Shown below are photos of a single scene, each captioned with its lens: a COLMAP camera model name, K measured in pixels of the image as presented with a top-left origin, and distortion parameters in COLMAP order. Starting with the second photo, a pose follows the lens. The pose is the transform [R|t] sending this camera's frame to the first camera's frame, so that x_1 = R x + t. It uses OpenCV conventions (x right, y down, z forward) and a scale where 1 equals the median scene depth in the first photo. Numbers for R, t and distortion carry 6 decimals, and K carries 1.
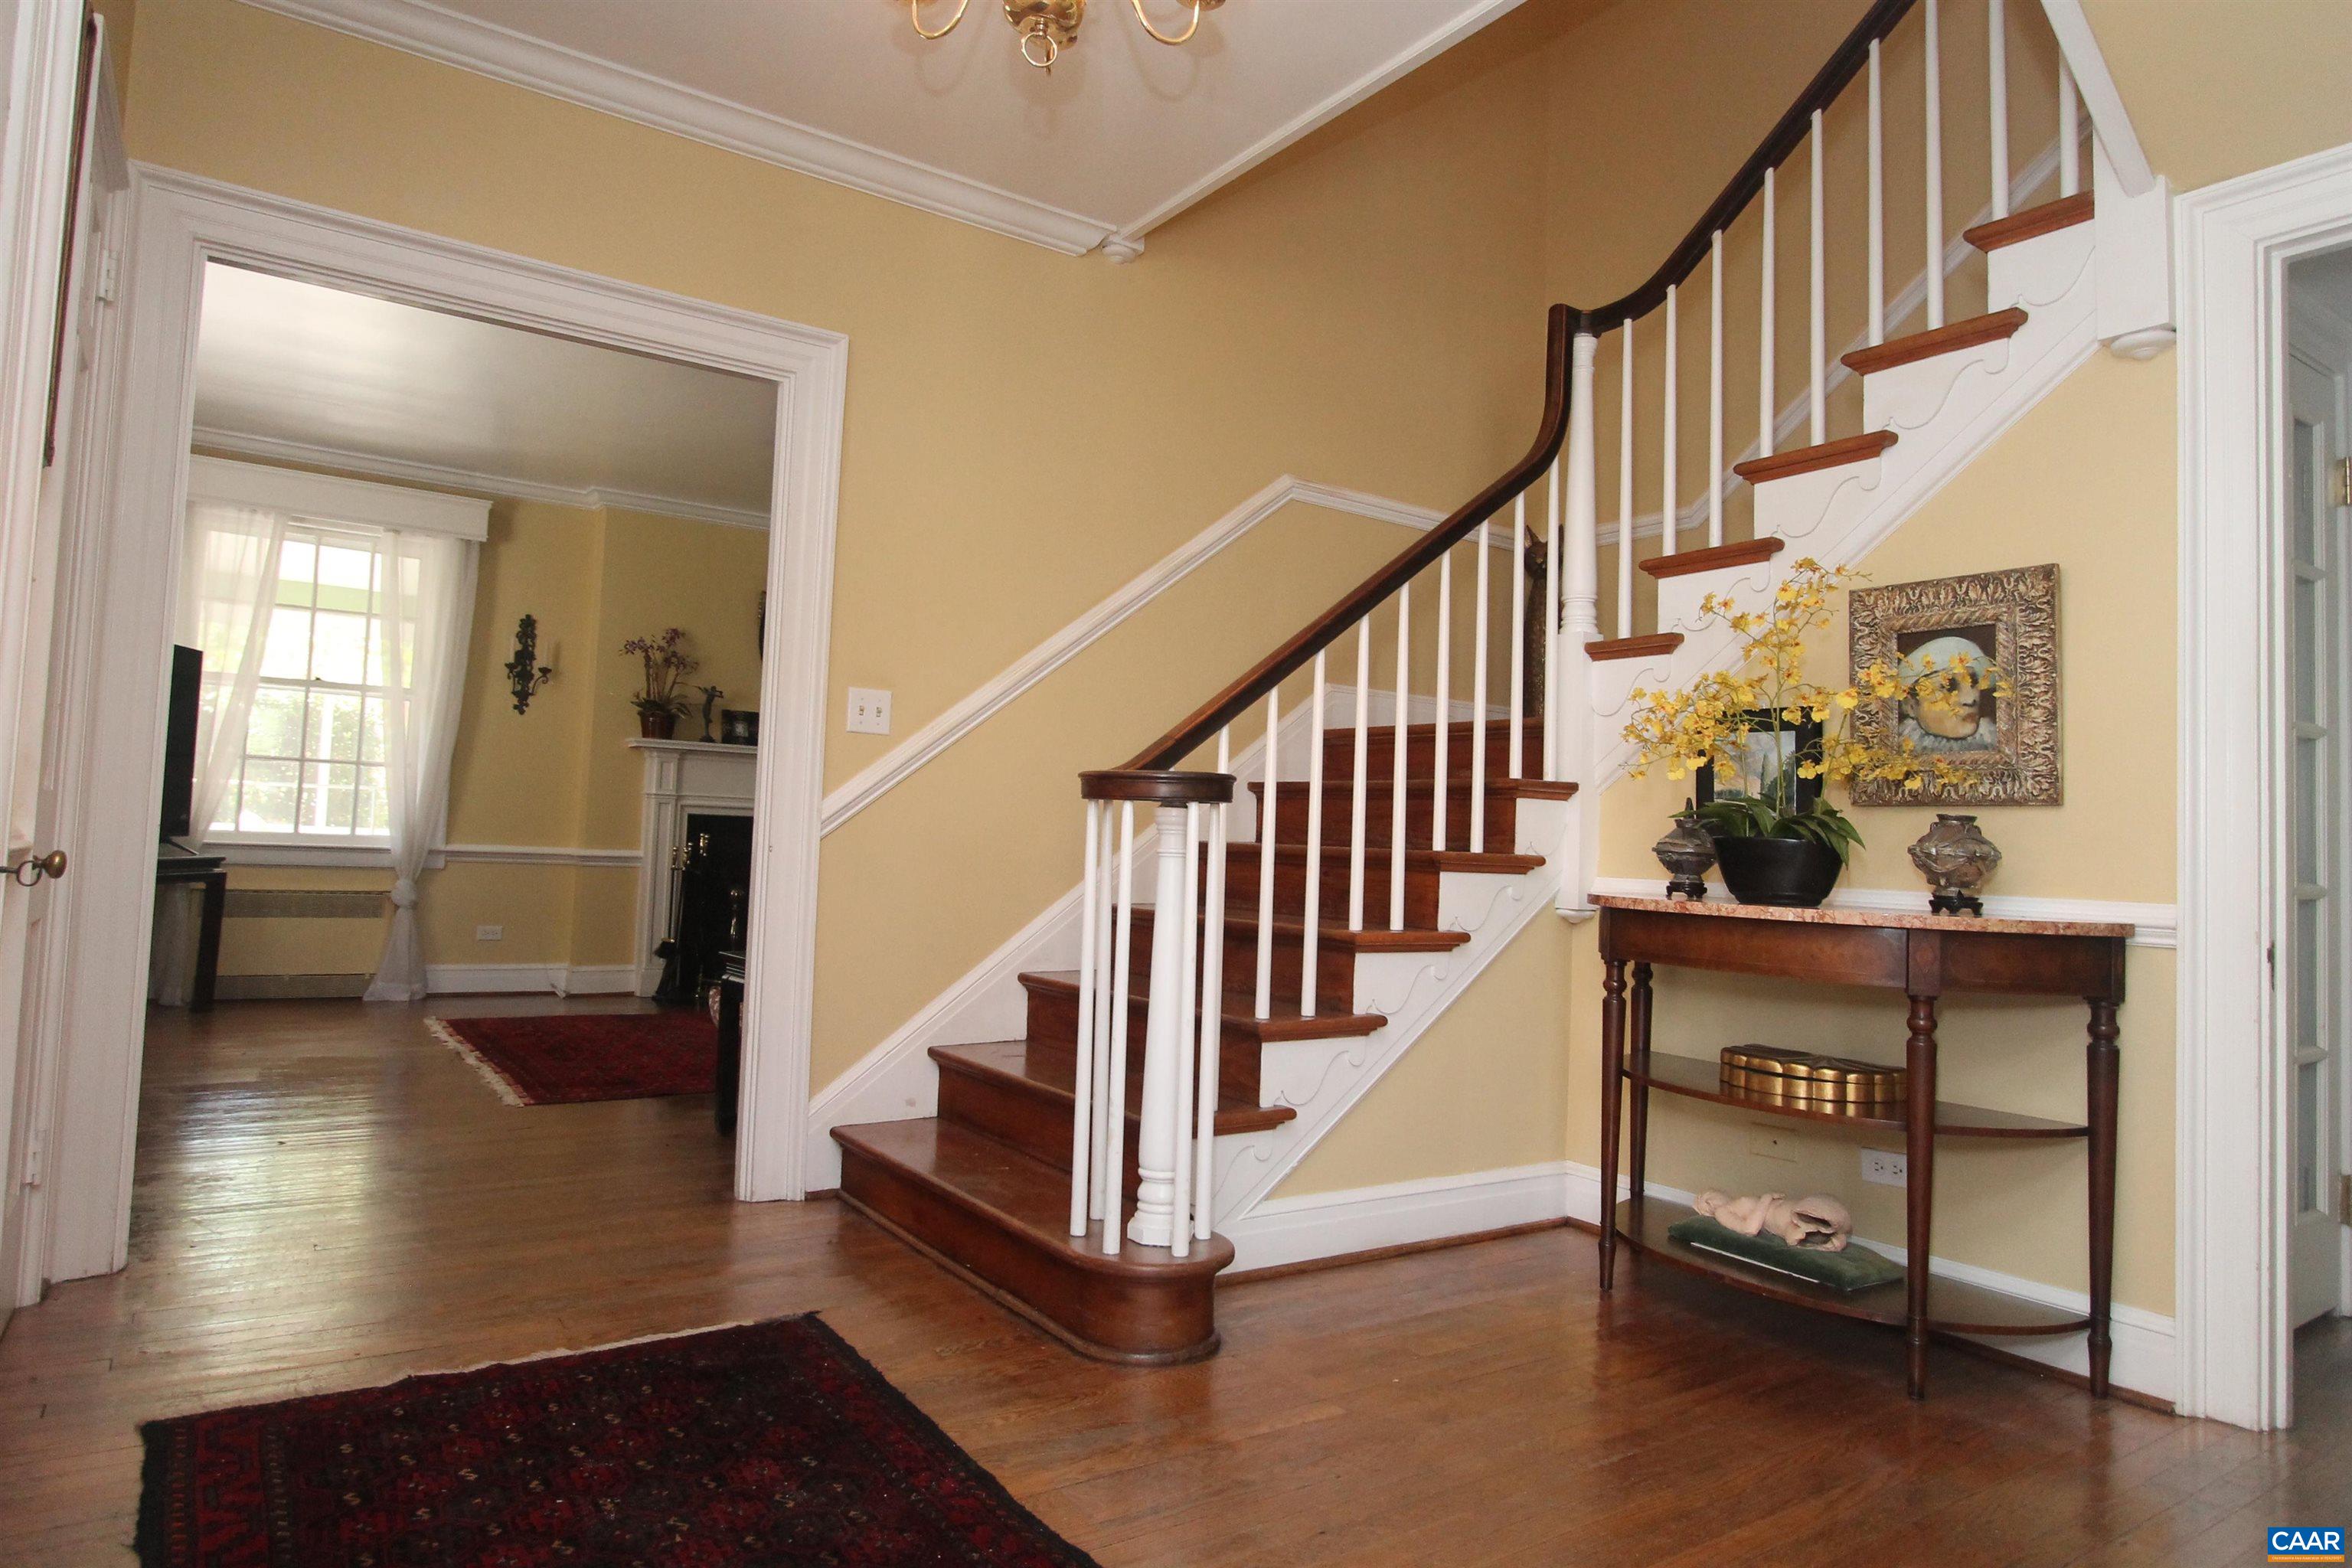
lens RADIAL K [[1414.3, 0, 1173.5], [0, 1414.3, 777.5], [0, 0, 1]] dist [-0.002965, 0.004333]
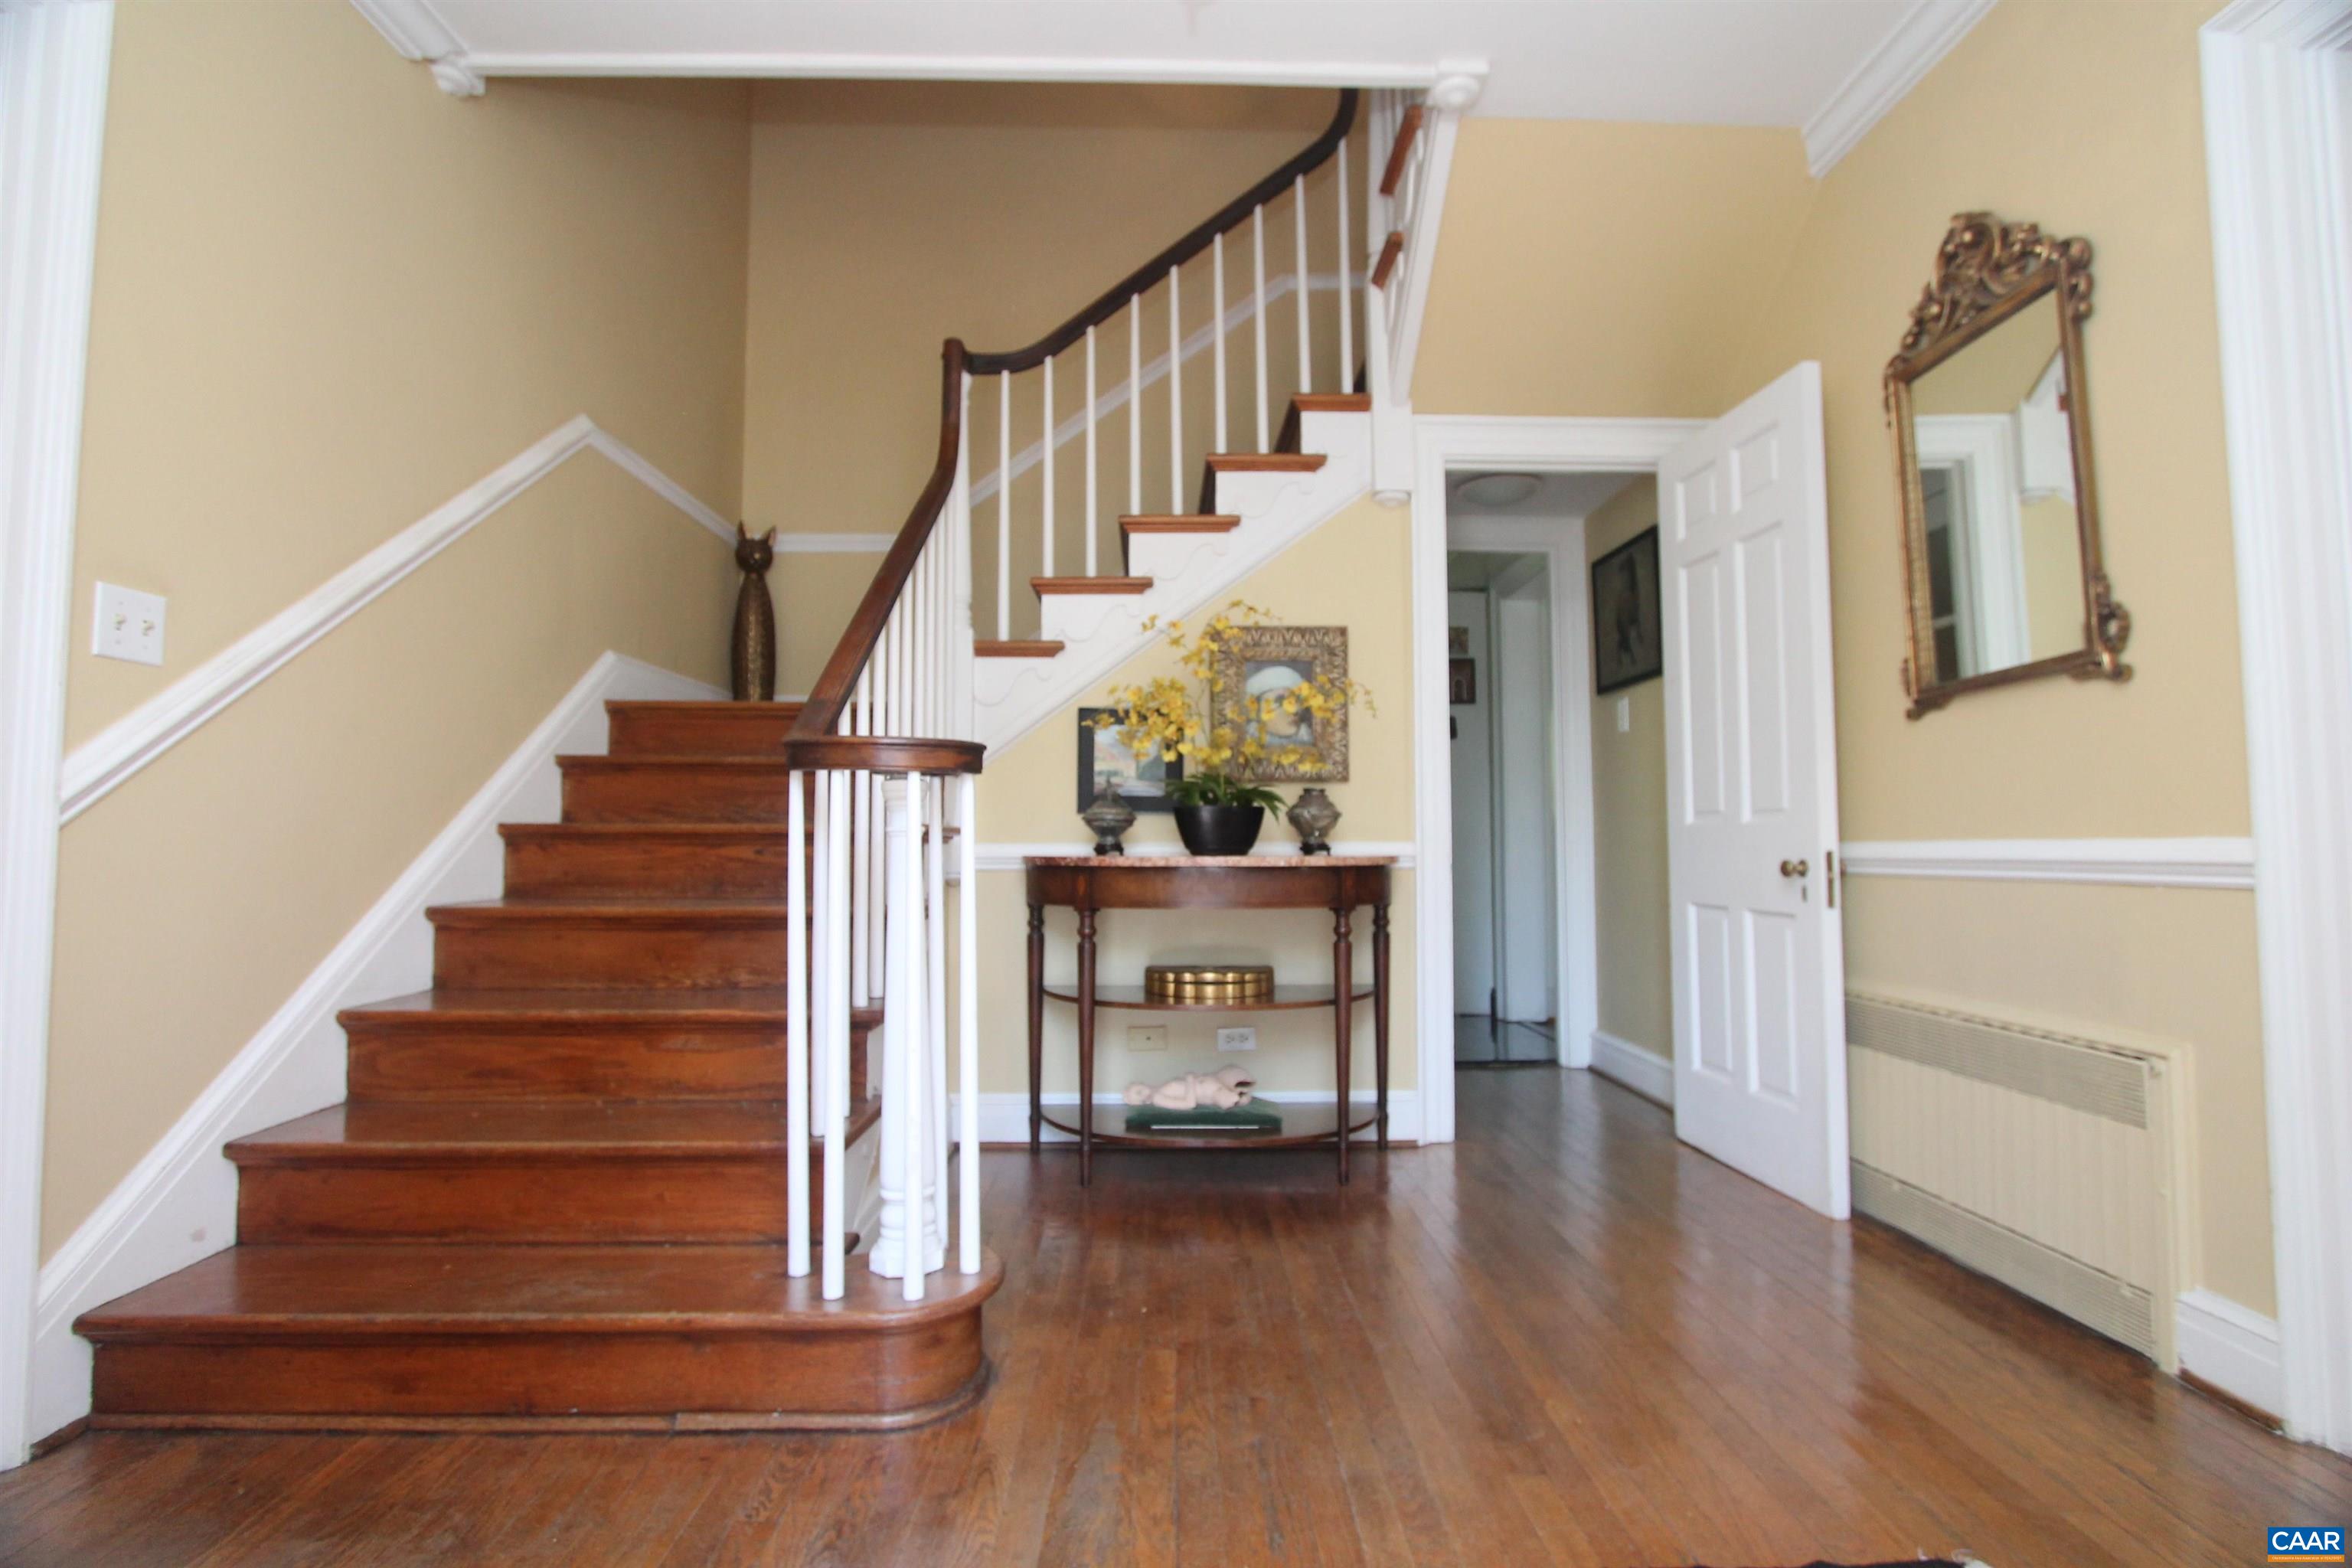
lens RADIAL K [[1117.0, 0, 1178.0], [0, 1117.0, 778.2], [0, 0, 1]] dist [-0.009127, -0.000037]
pose [[0.549287, 0.007603, 0.835599, -0.471053], [-0.015404, 0.999881, 0.001028, 0.016253], [-0.835492, -0.013436, 0.549339, 0.448401]]
